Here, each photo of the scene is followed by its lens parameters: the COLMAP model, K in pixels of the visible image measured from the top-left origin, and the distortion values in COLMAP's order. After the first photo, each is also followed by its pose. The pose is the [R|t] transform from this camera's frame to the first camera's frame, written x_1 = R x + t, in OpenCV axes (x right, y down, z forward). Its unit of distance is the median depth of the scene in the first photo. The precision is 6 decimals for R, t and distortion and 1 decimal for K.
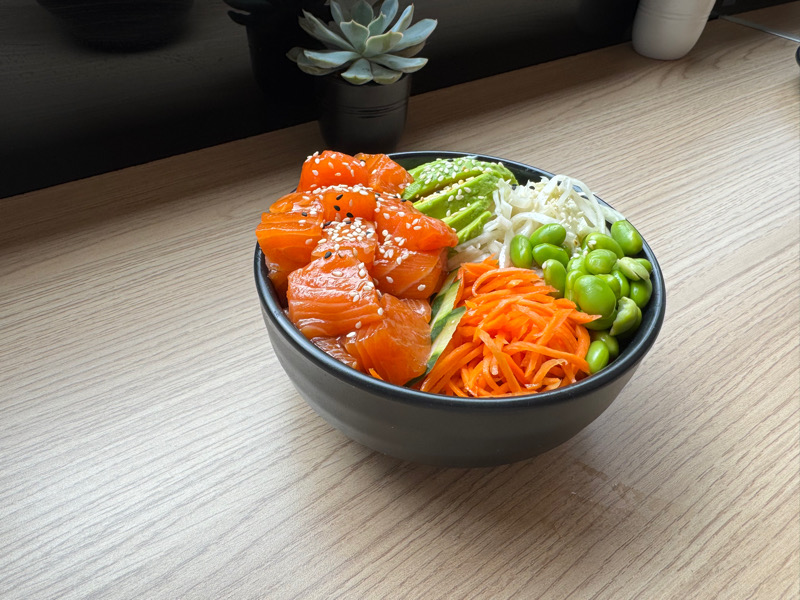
lens RADIAL K [[556.4, 0, 357.3], [0, 556.4, 299.6], [0, 0, 1]] dist [-0.007753, 0.001638]
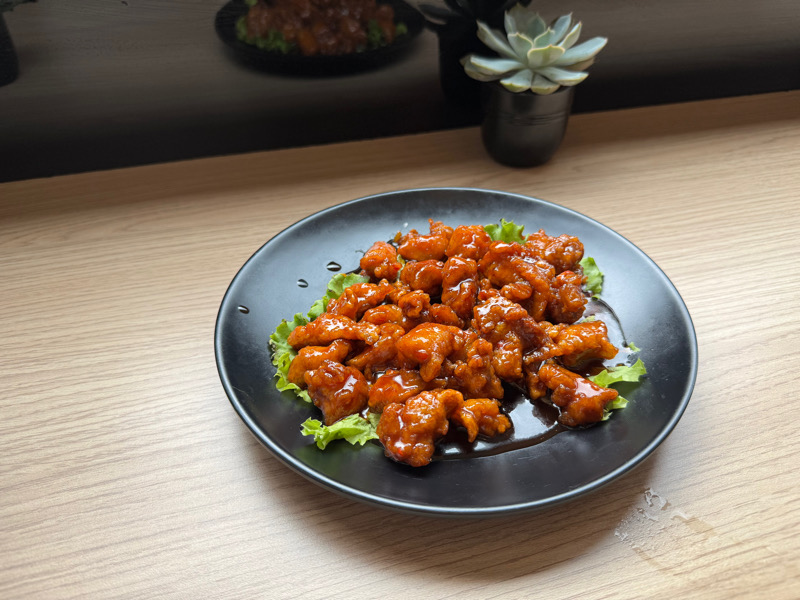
lens RADIAL K [[578.0, 0, 400.0], [0, 578.0, 300.0], [0, 0, 1]] dist [-0.035599, 0.006362]
pose [[0.945134, 0.185911, -0.268624, 0.213676], [-0.195435, 0.980676, -0.008909, 0.075314], [0.261777, 0.060919, 0.963204, -0.122603]]
